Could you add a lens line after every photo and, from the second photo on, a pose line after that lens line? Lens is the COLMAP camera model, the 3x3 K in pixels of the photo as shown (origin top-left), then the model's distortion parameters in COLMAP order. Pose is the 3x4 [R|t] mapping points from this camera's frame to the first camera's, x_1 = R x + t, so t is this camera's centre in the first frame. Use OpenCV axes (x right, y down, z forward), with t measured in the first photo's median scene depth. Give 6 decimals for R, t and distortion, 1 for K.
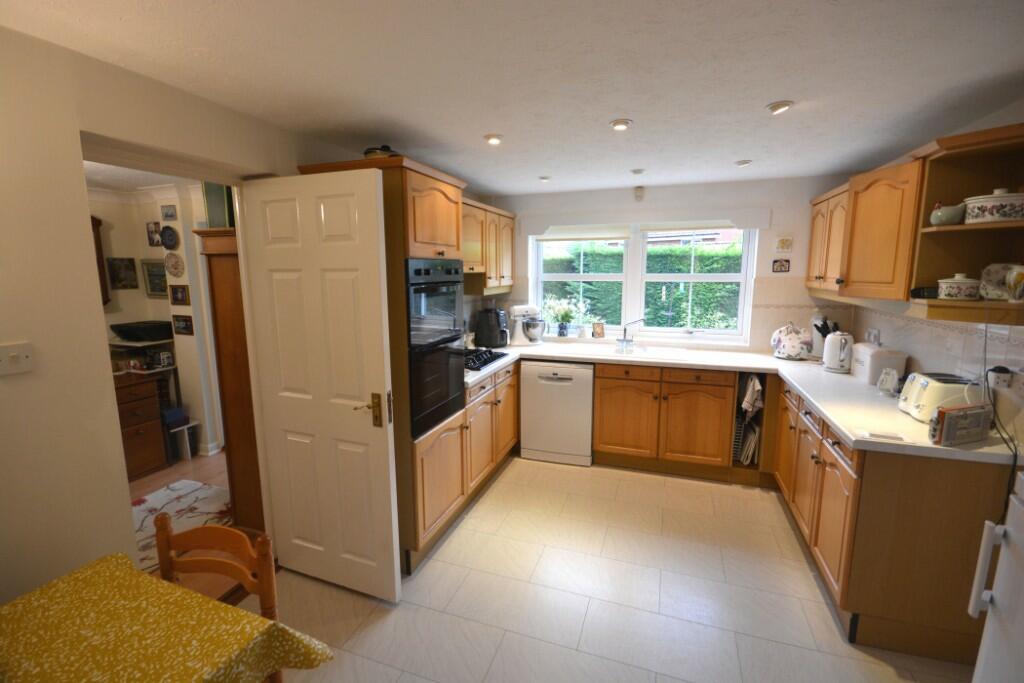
lens RADIAL K [[448.2, 0, 511.5], [0, 448.2, 337.5], [0, 0, 1]] dist [-0.004166, -0.000653]
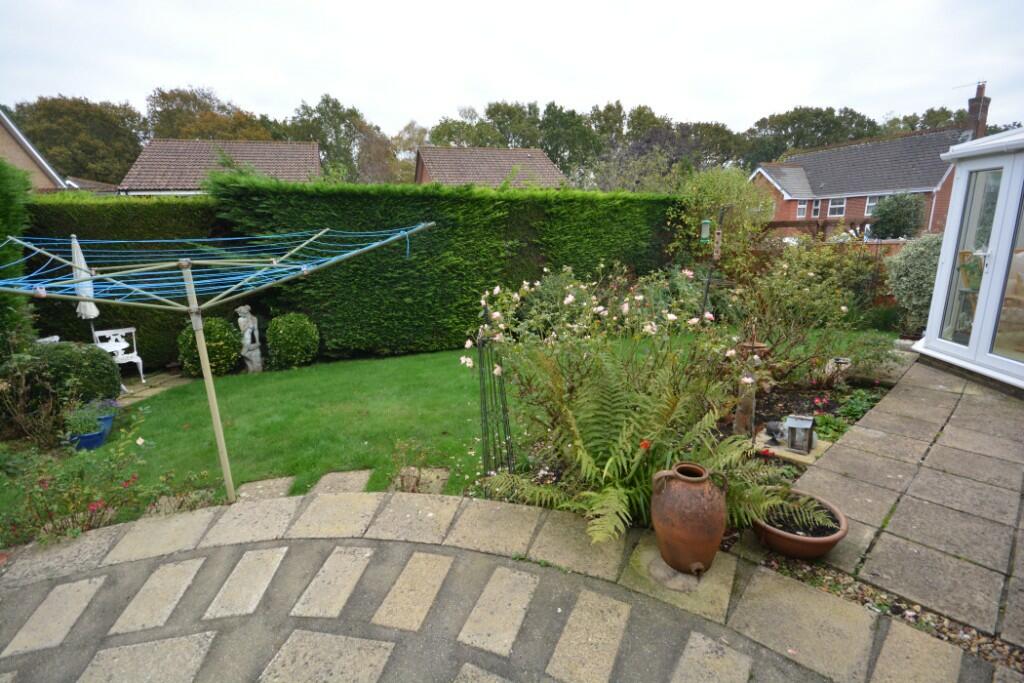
lens RADIAL K [[448.2, 0, 511.5], [0, 448.2, 337.5], [0, 0, 1]] dist [-0.004166, -0.000653]
pose [[0.514152, -0.212273, 0.831016, -0.472359], [0.161710, 0.975505, 0.149130, -0.219175], [-0.842317, 0.057708, 0.535885, 1.881928]]
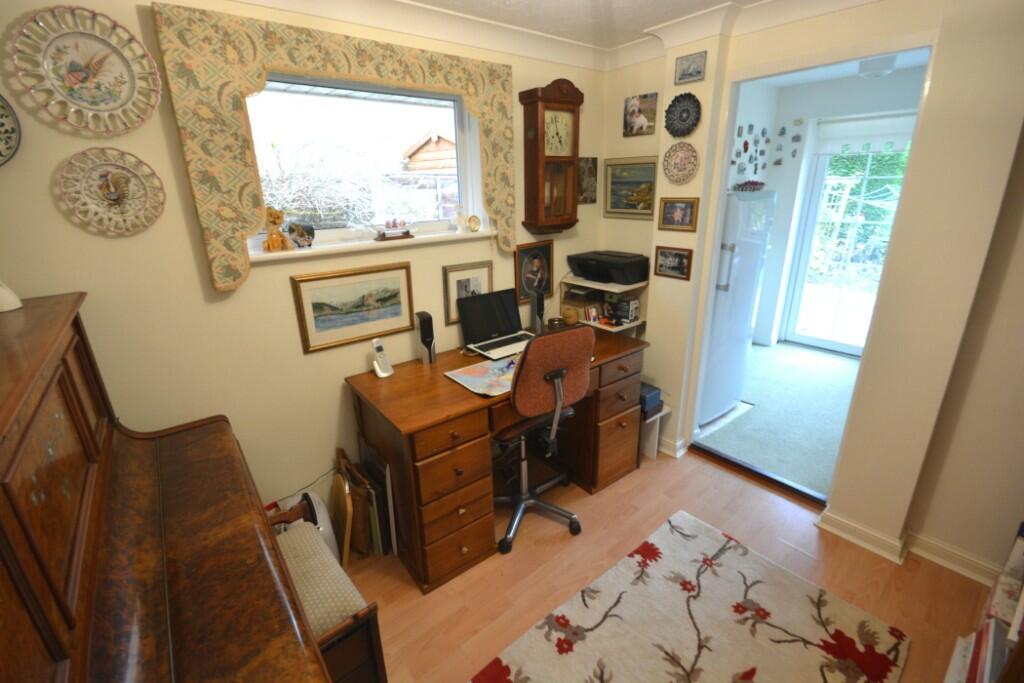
lens RADIAL K [[448.2, 0, 511.5], [0, 448.2, 337.5], [0, 0, 1]] dist [-0.004166, -0.000653]
pose [[0.854308, 0.151978, -0.497052, -0.595447], [-0.059151, 0.978512, 0.197522, -0.036359], [0.516391, -0.139343, 0.844940, 0.324755]]
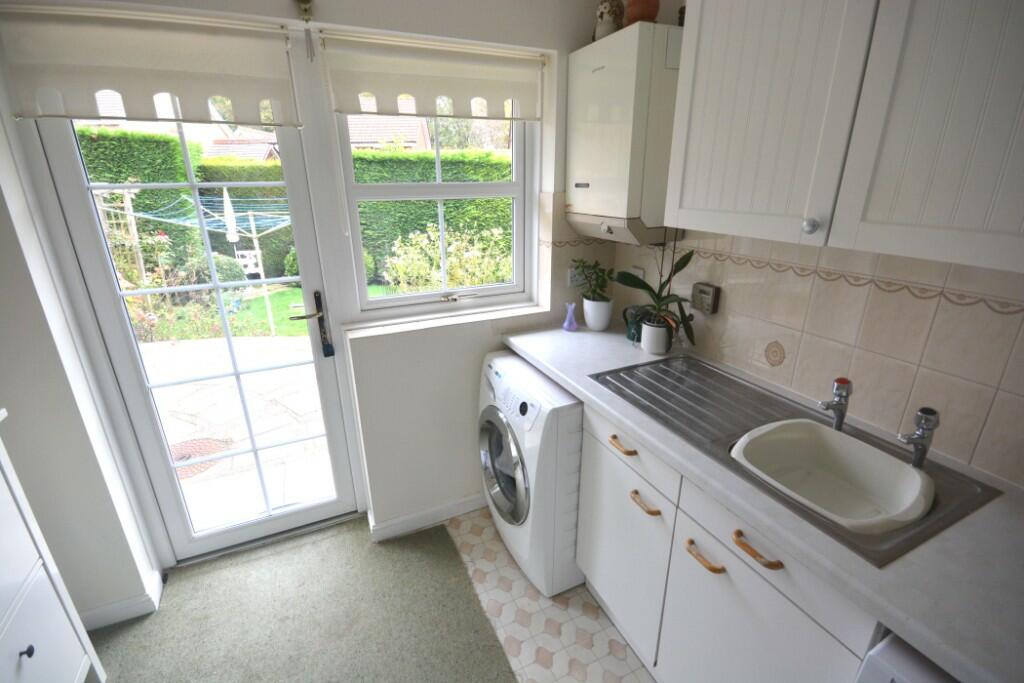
lens RADIAL K [[448.2, 0, 511.5], [0, 448.2, 337.5], [0, 0, 1]] dist [-0.004166, -0.000653]
pose [[0.714341, -0.234428, 0.659364, -0.571228], [0.112688, 0.968458, 0.222238, -0.154732], [-0.690665, -0.084451, 0.718227, 1.089798]]
